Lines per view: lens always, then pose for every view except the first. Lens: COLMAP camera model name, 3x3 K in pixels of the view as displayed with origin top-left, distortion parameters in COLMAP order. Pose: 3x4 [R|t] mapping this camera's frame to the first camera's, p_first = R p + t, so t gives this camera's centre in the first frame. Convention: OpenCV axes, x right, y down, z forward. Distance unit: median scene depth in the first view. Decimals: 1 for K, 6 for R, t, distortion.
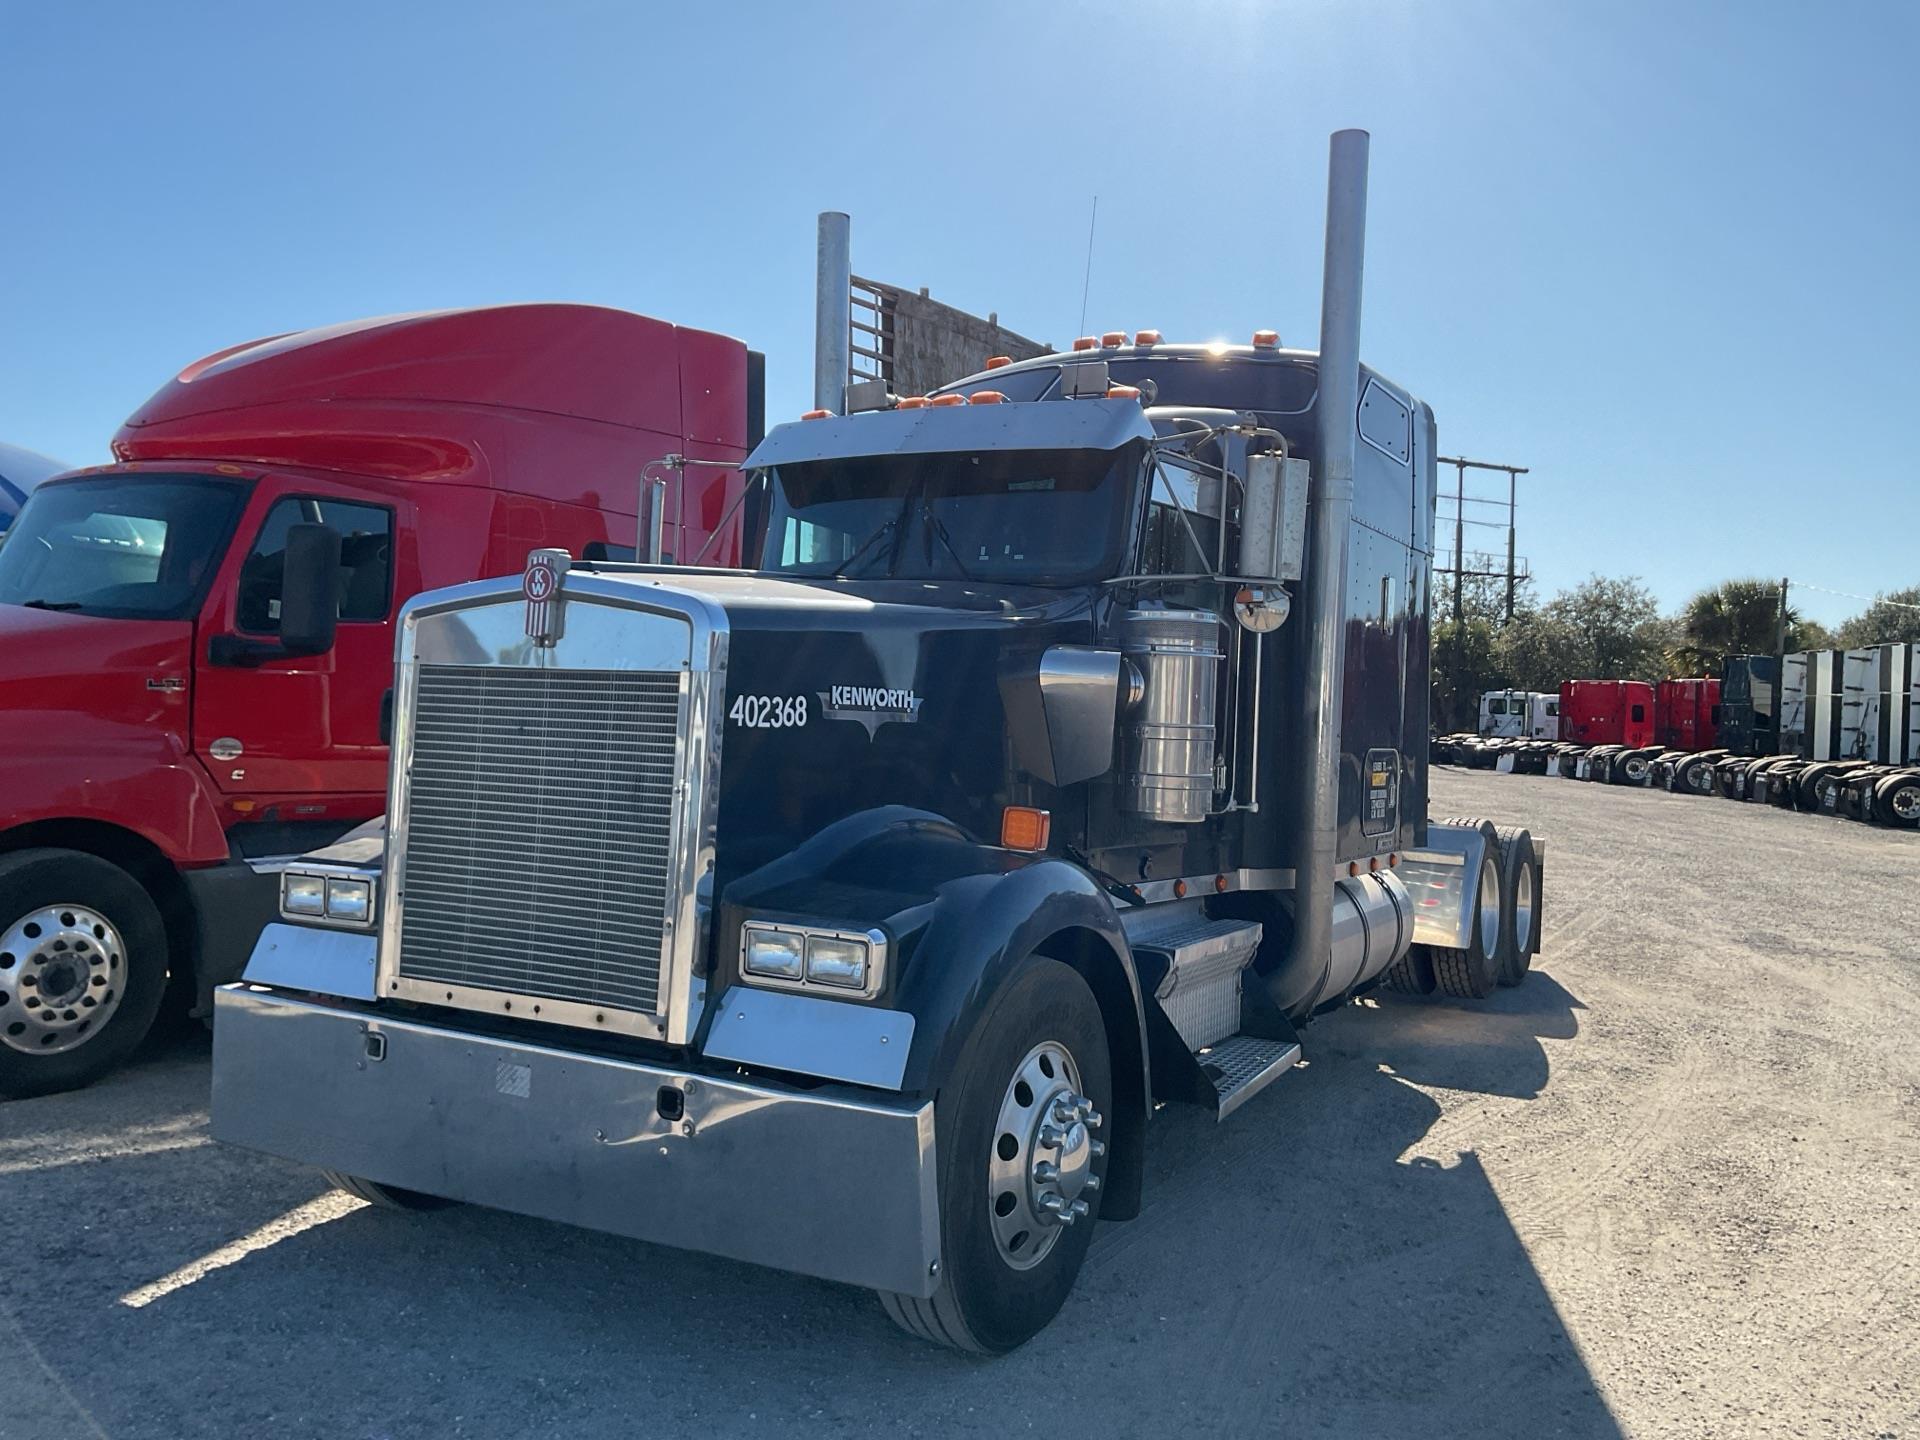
lens RADIAL K [[1587.3, 0, 951.0], [0, 1587.3, 716.0], [0, 0, 1]] dist [0.074638, -0.139858]
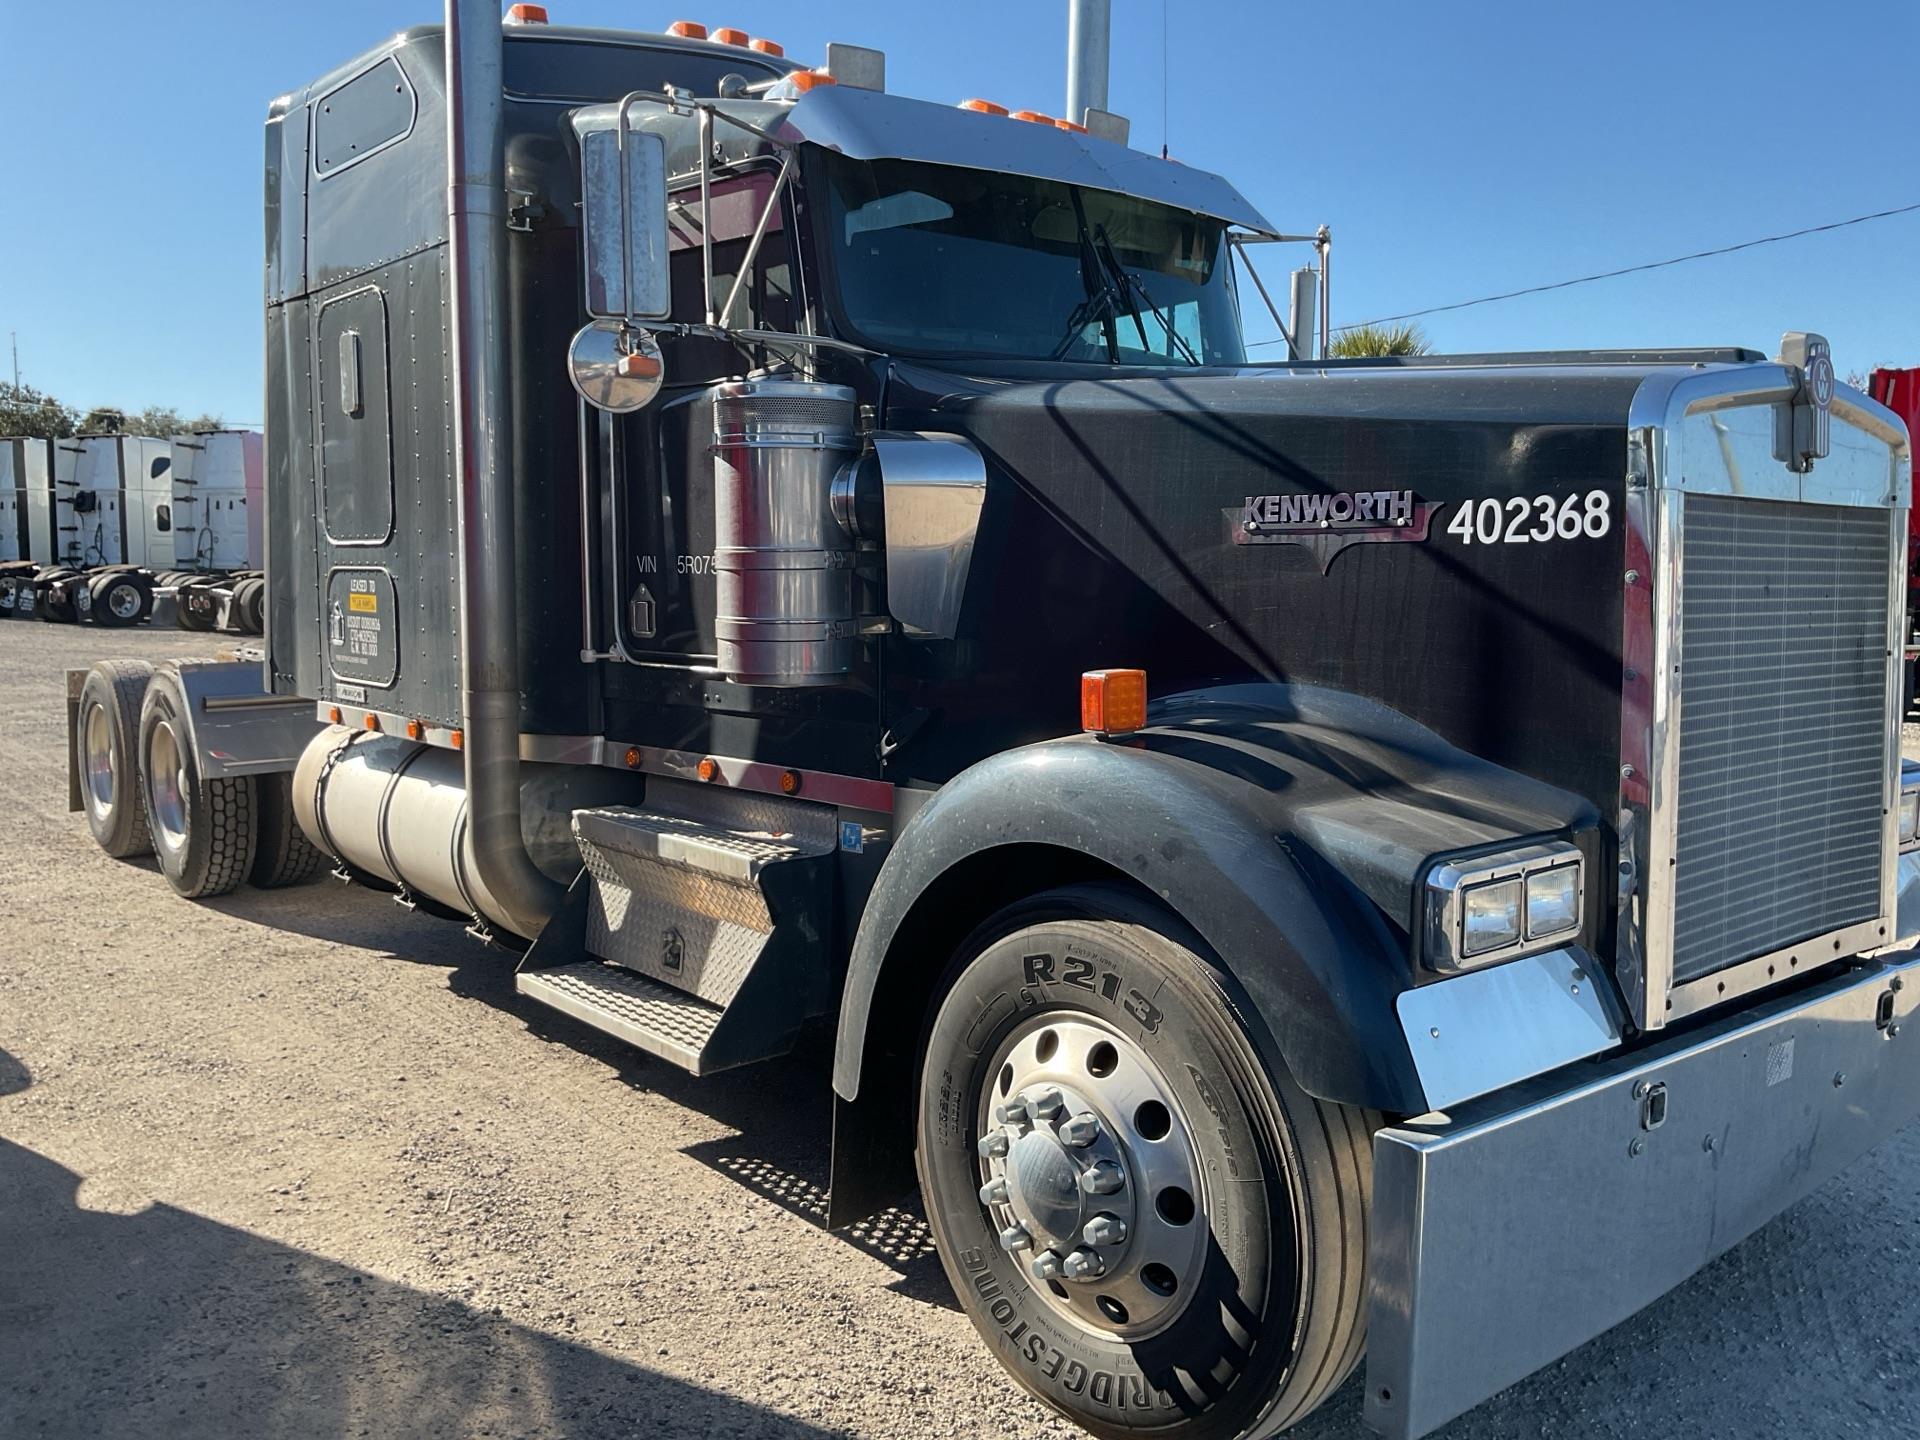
lens RADIAL K [[1587.3, 0, 963.9], [0, 1587.3, 723.9], [0, 0, 1]] dist [0.074638, -0.139858]
pose [[0.356123, -0.127143, 0.925749, -1.017616], [0.002392, 0.990821, 0.135160, -0.027584], [-0.934436, -0.045919, 0.353158, 1.039318]]
